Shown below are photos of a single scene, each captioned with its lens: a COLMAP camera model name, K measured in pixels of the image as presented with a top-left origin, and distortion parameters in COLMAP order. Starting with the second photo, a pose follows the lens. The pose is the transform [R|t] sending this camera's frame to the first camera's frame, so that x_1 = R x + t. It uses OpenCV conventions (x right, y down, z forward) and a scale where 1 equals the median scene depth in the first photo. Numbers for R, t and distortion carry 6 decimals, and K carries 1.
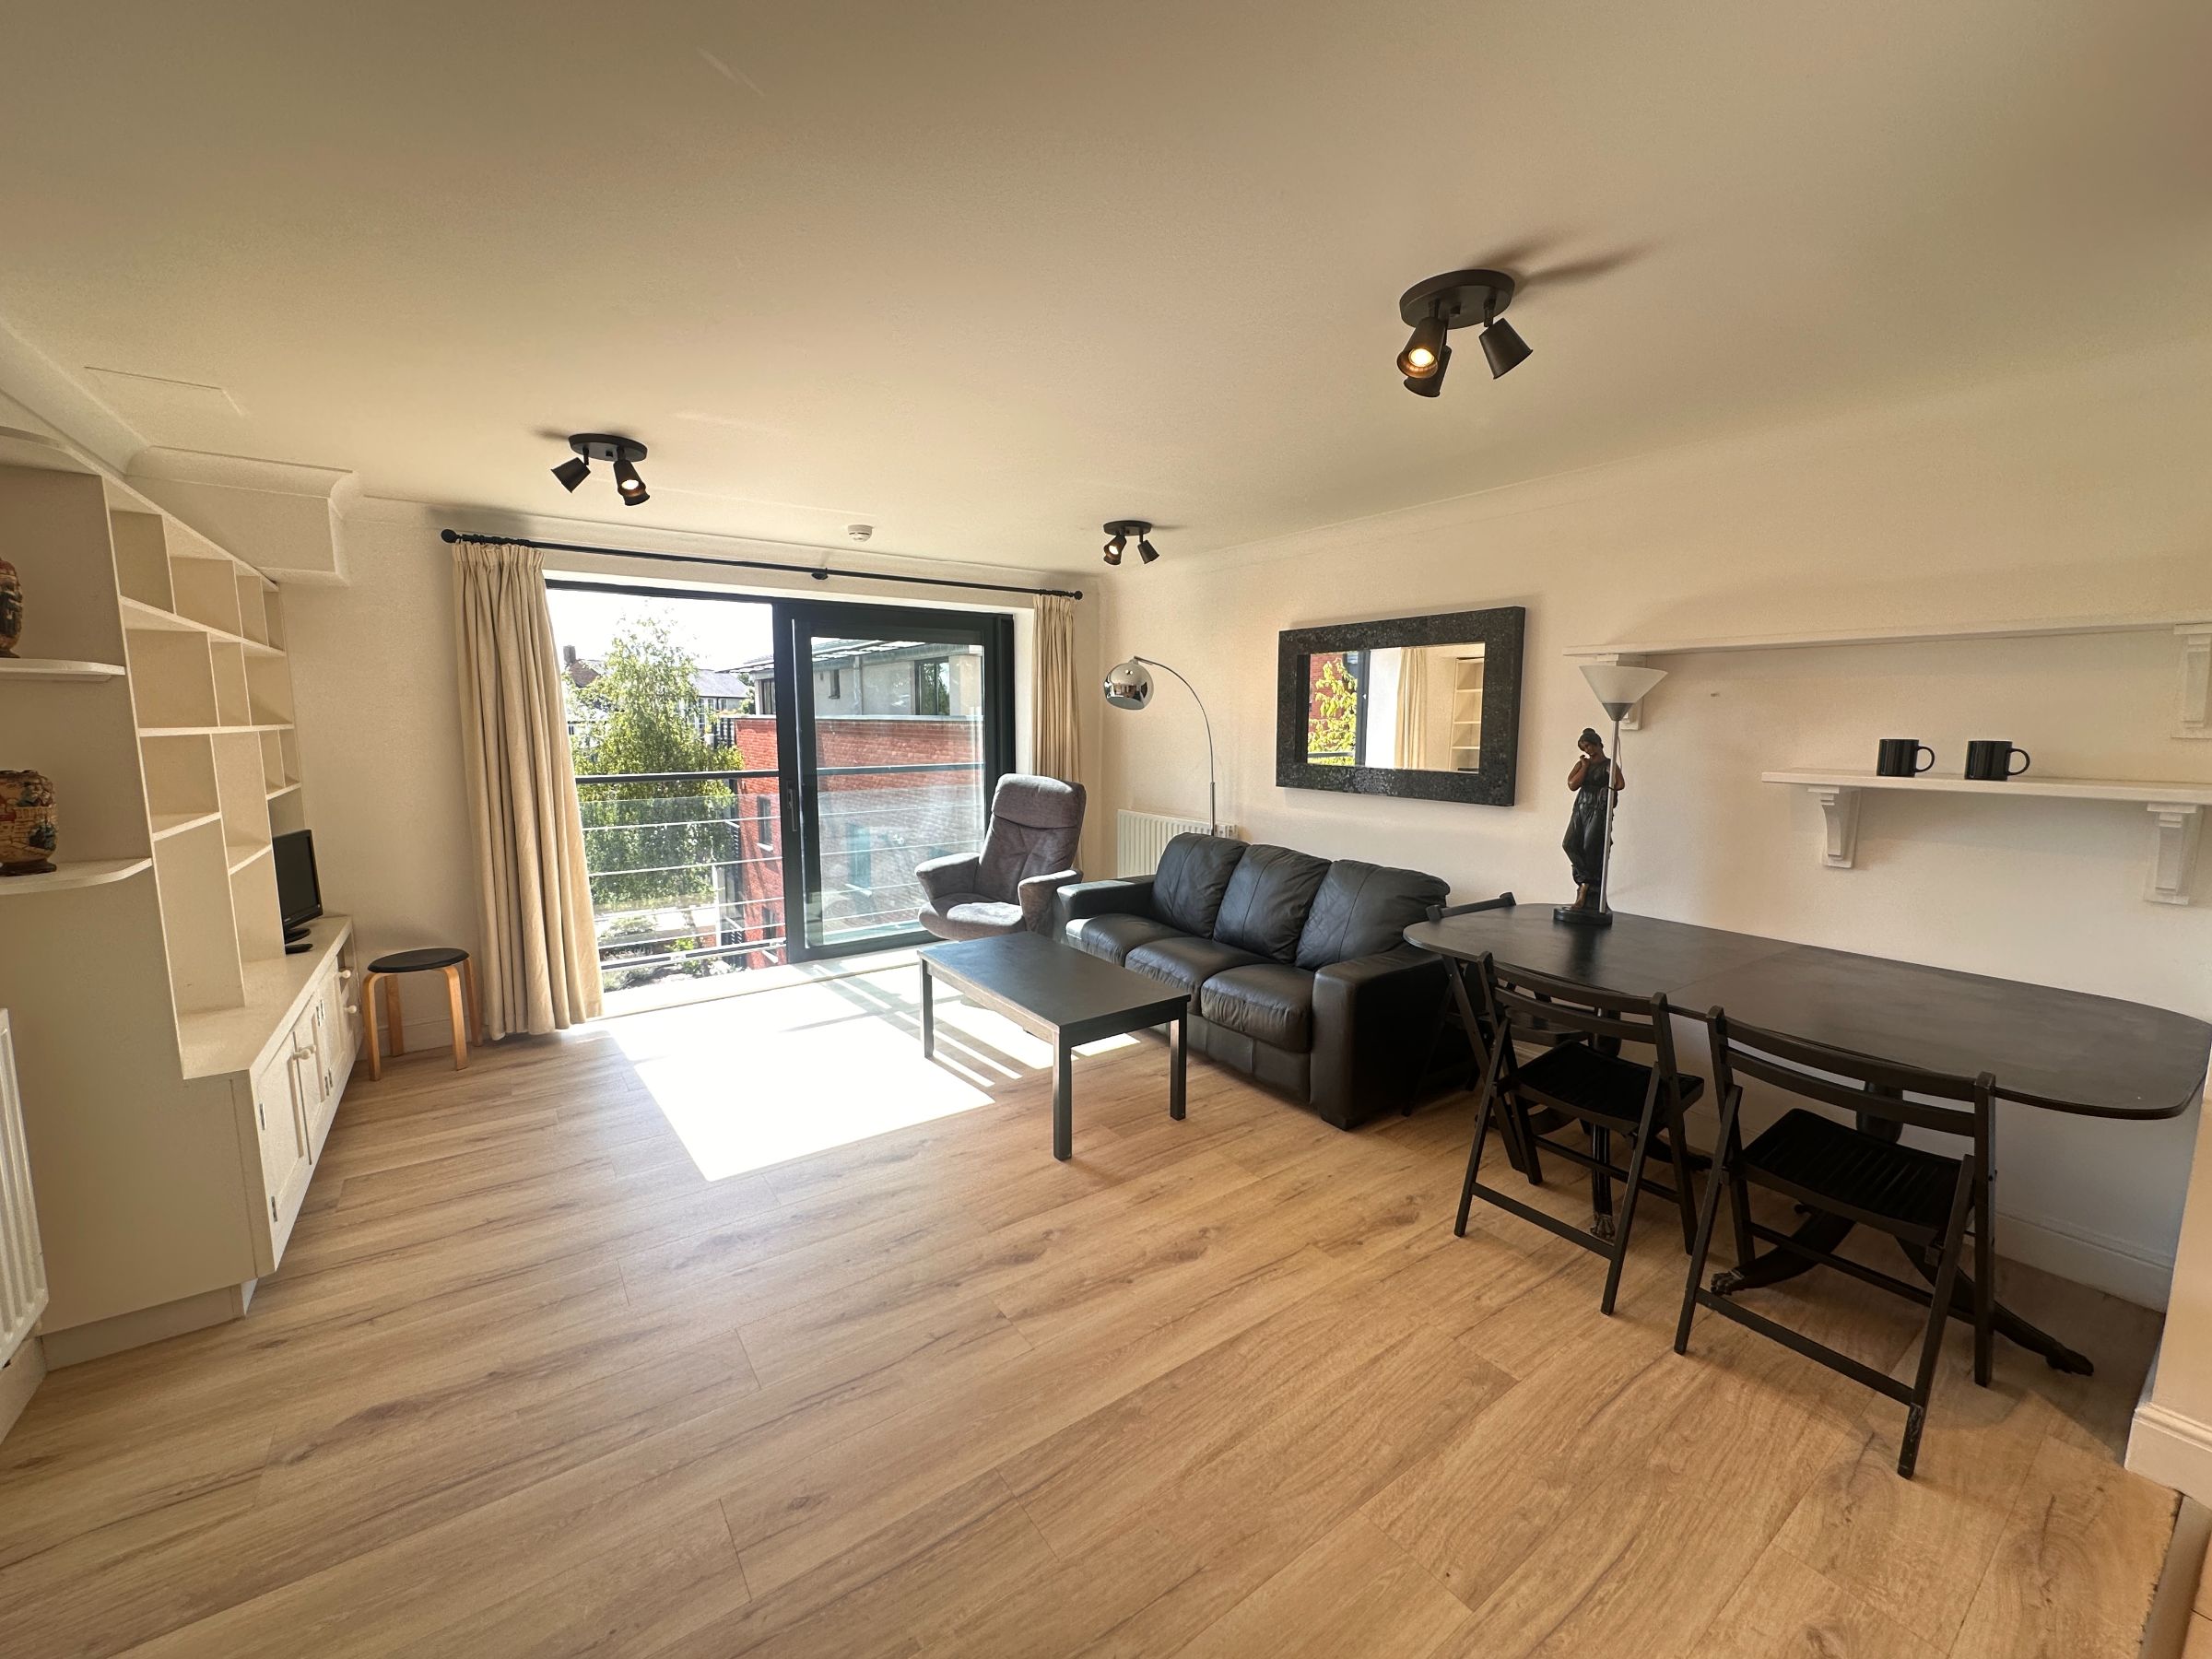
lens RADIAL K [[882.9, 0, 1107.5], [0, 882.9, 826.0], [0, 0, 1]] dist [0.000625, 0.000101]
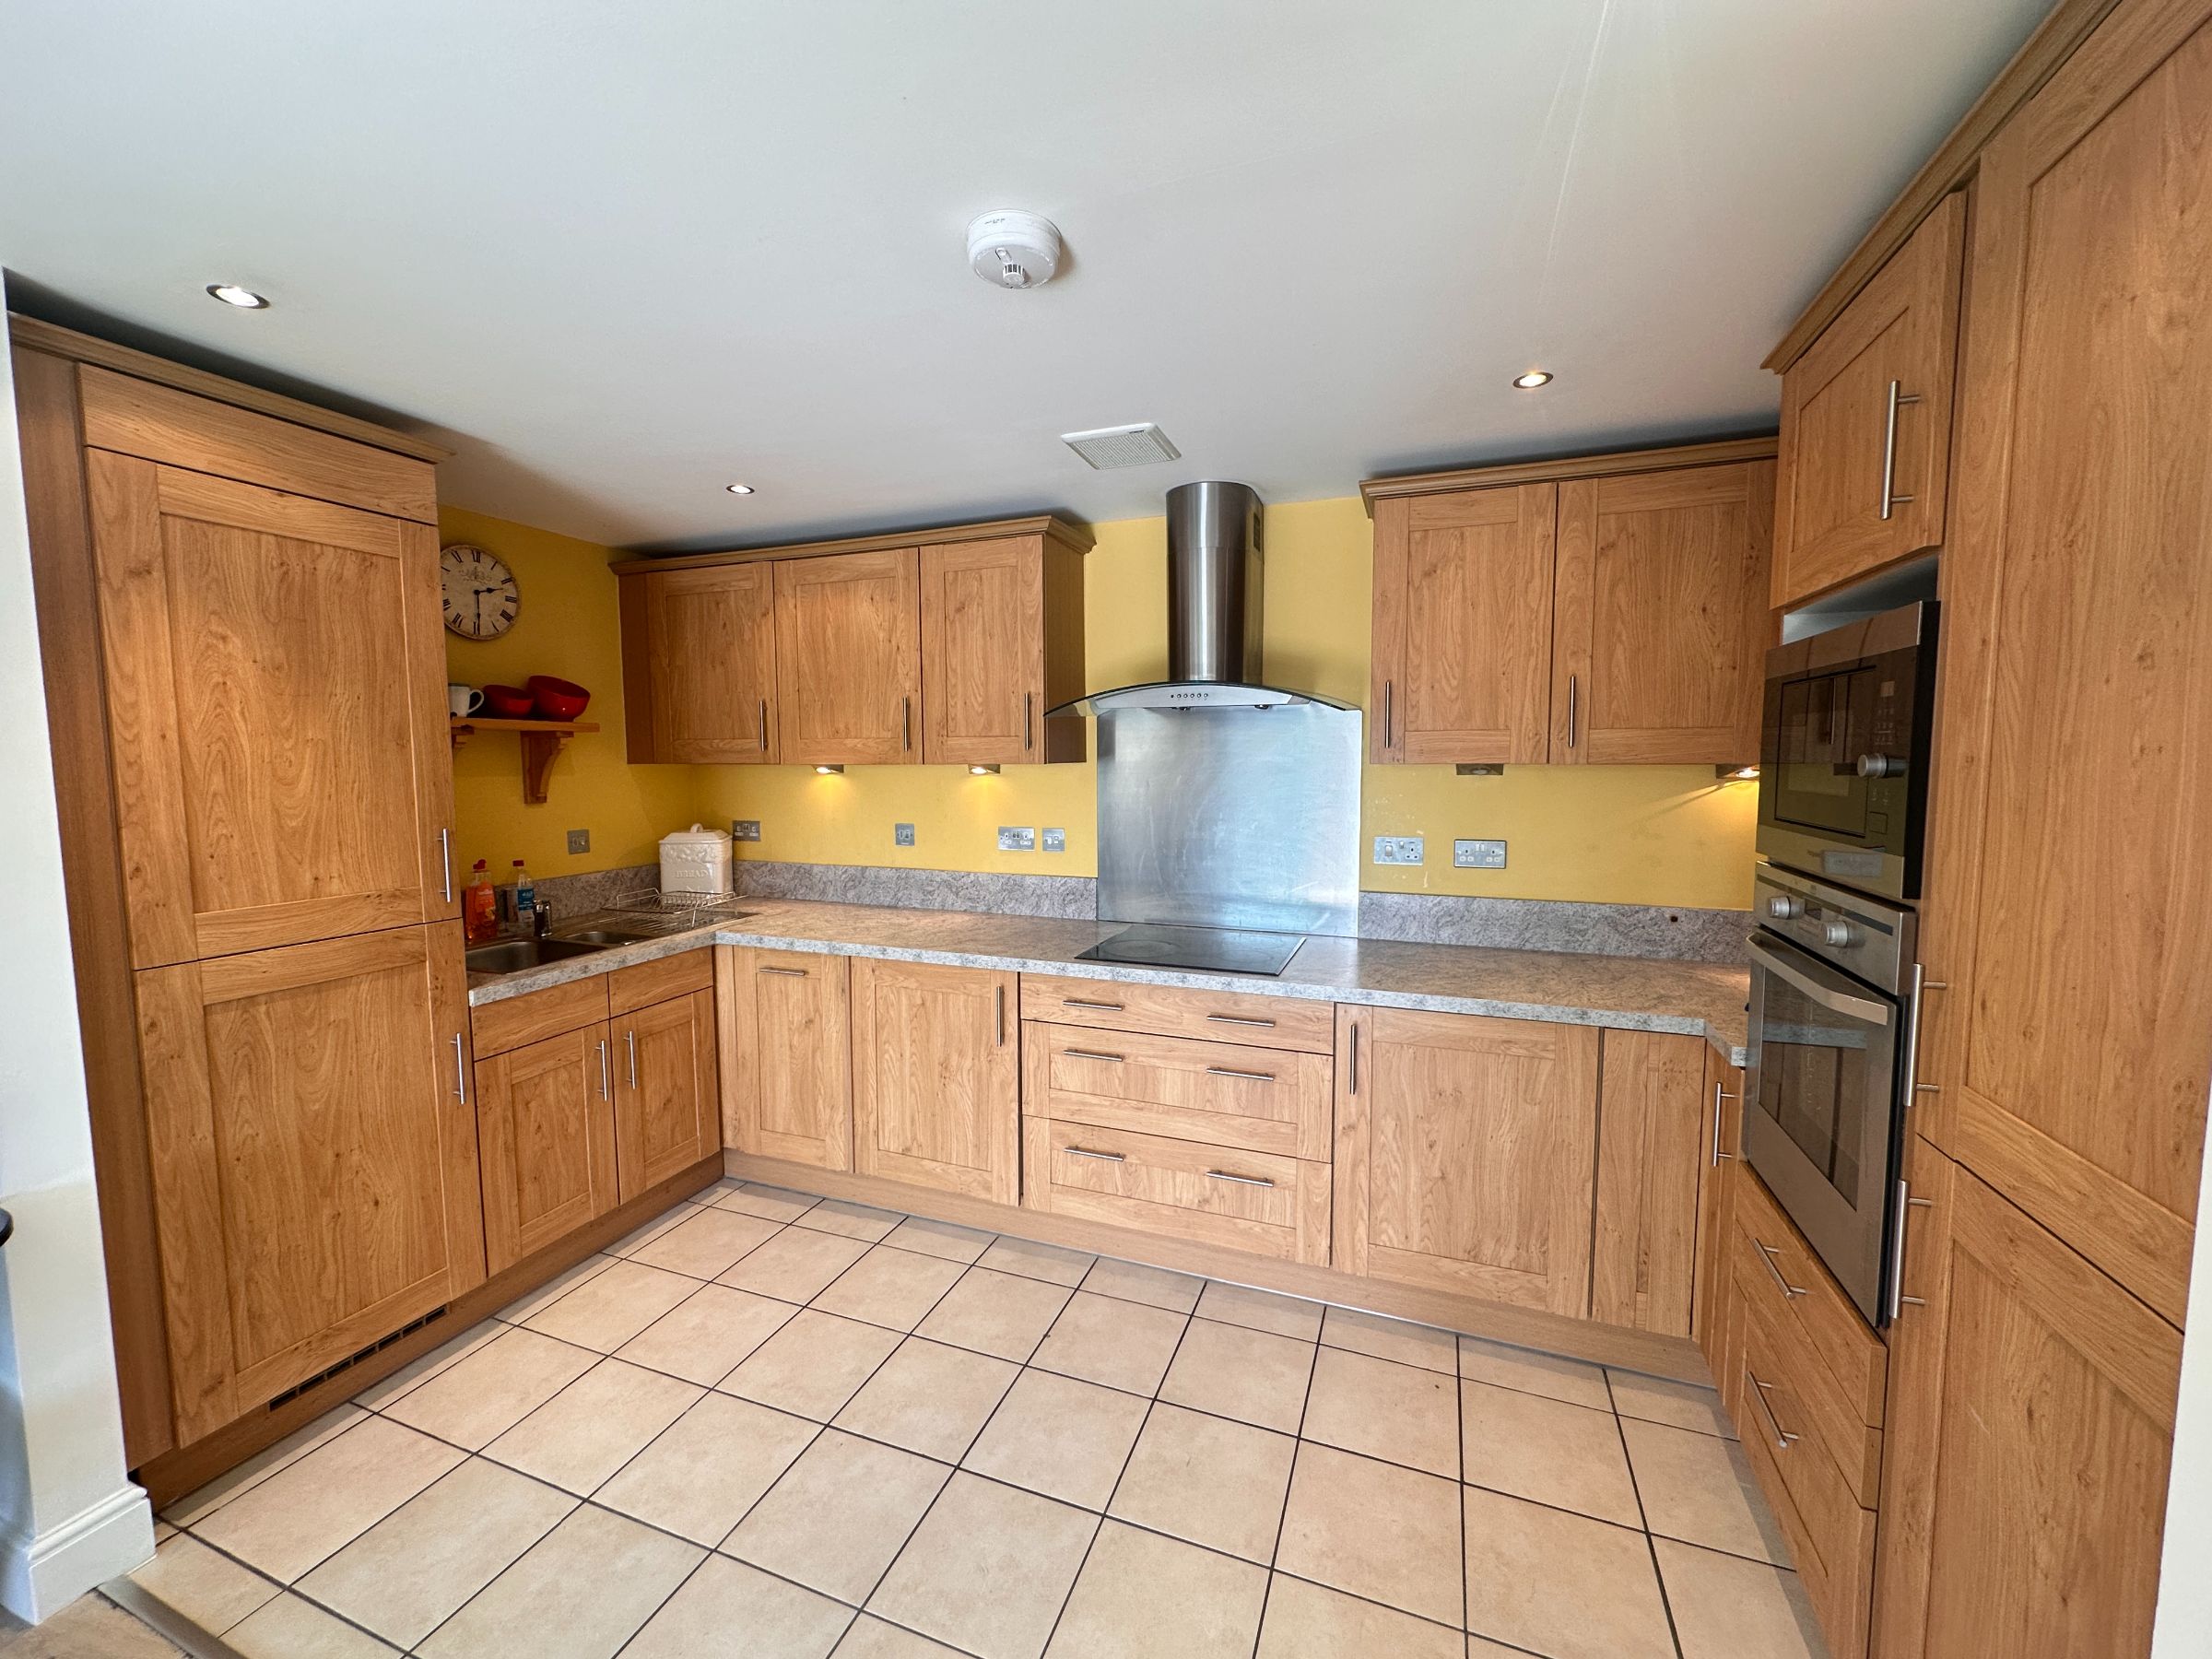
lens RADIAL K [[882.9, 0, 1104.0], [0, 882.9, 827.8], [0, 0, 1]] dist [0.000625, 0.000101]
pose [[-0.558765, -0.063396, 0.826899, -0.117829], [0.110064, 0.982585, 0.149707, -0.066733], [-0.821990, 0.174663, -0.542057, 0.491221]]
